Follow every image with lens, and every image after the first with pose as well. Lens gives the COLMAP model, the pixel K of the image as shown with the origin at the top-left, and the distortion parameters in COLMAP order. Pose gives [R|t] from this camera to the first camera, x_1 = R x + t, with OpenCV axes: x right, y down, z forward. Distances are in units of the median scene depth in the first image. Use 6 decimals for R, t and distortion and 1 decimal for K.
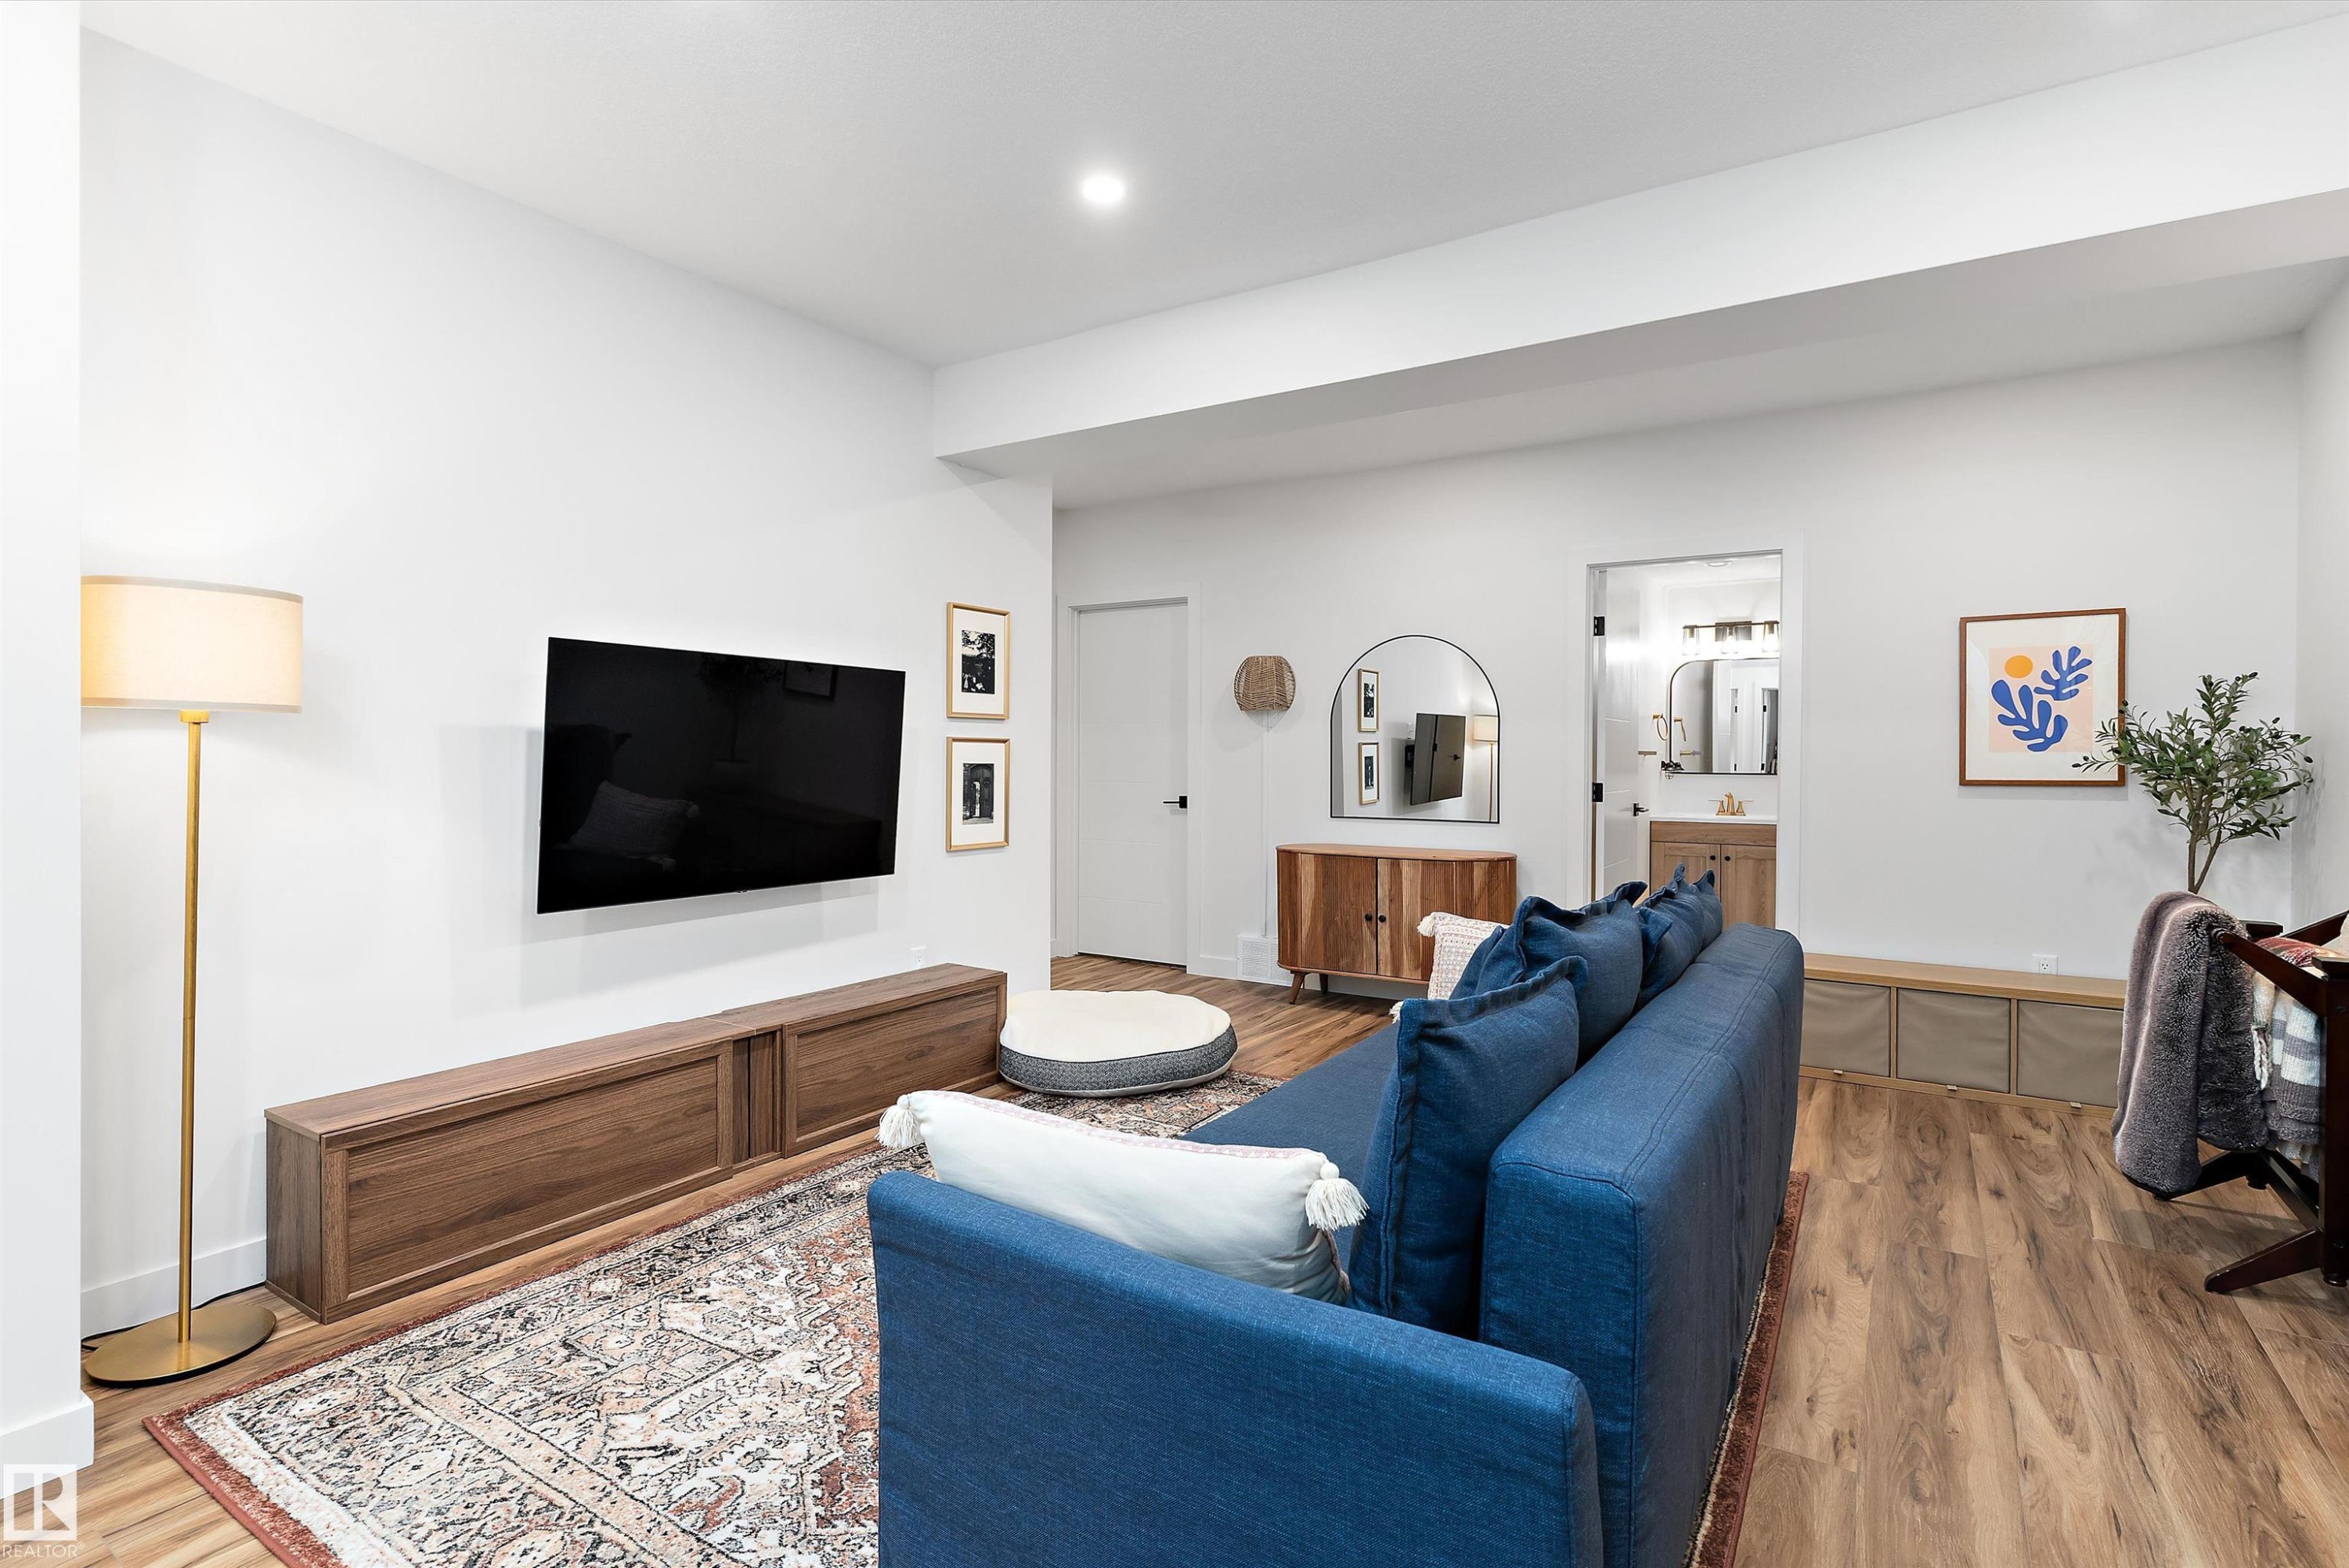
lens RADIAL K [[1130.9, 0, 1178.8], [0, 1130.9, 772.1], [0, 0, 1]] dist [0.000180, 0.000178]
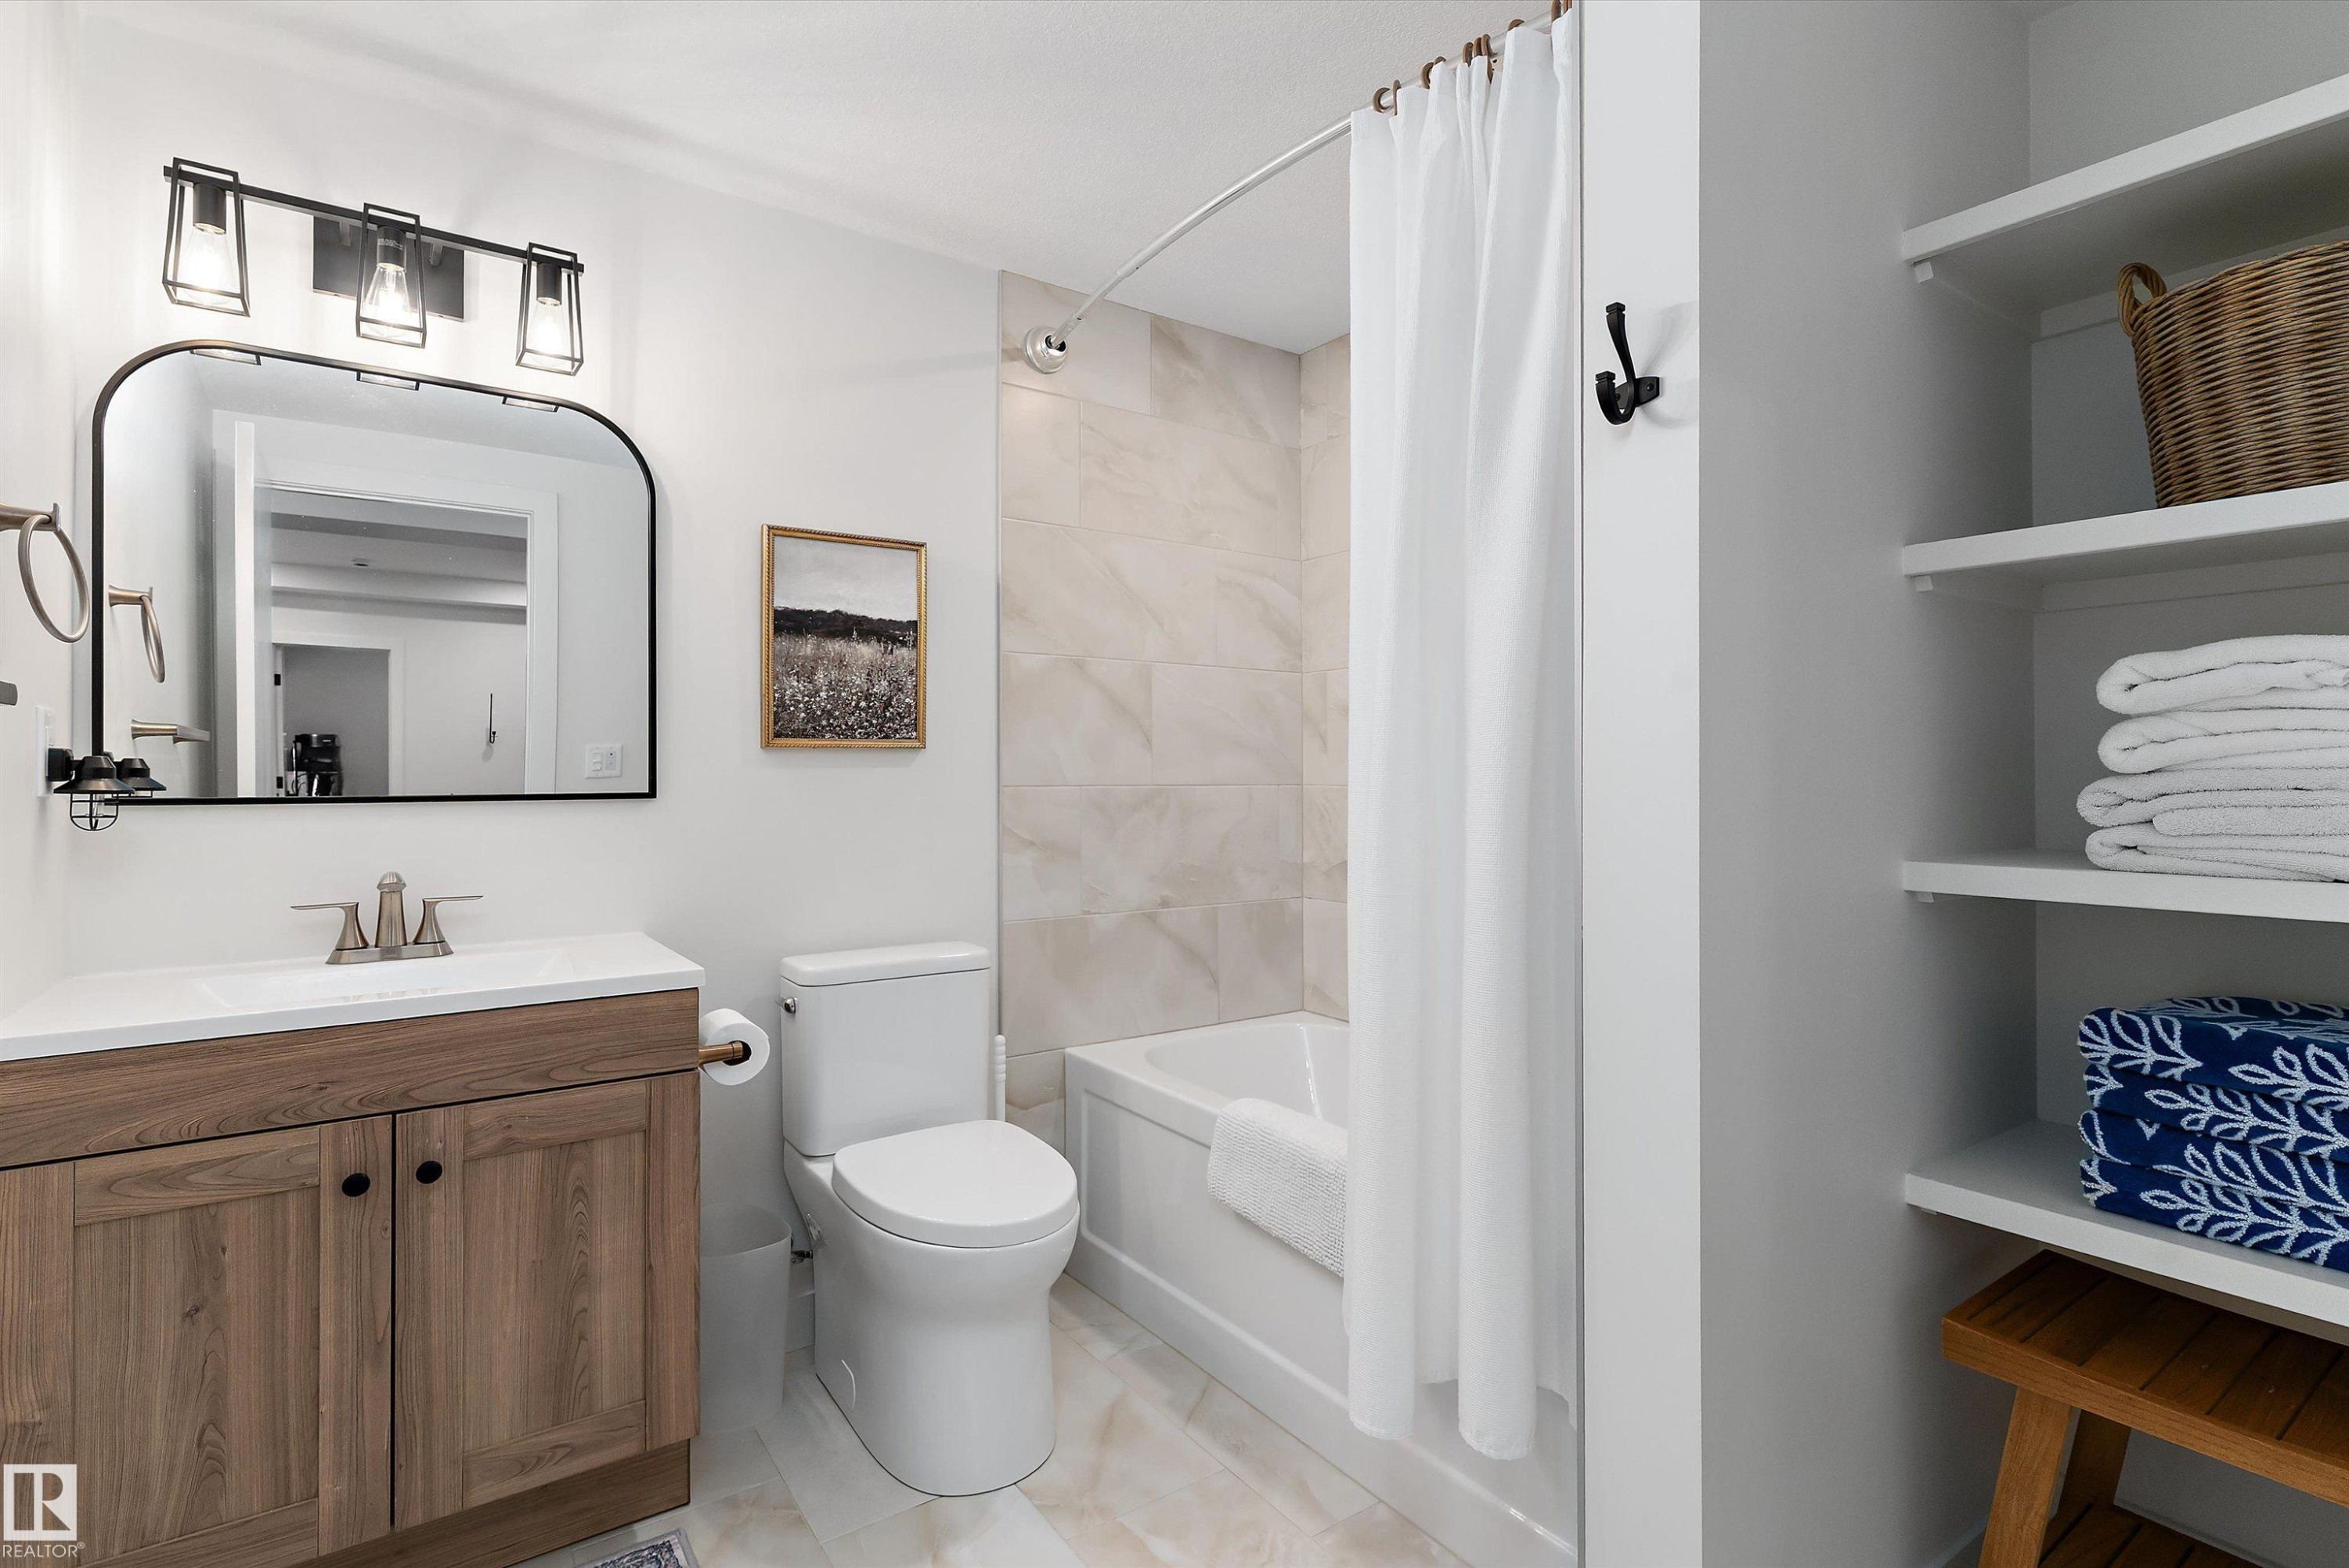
lens RADIAL K [[1130.9, 0, 1178.0], [0, 1130.9, 776.3], [0, 0, 1]] dist [0.000180, 0.000178]
pose [[0.370366, -0.003230, 0.928880, 0.278196], [0.012305, 0.999923, -0.001429, -0.001523], [-0.928804, 0.011959, 0.370377, 0.654129]]
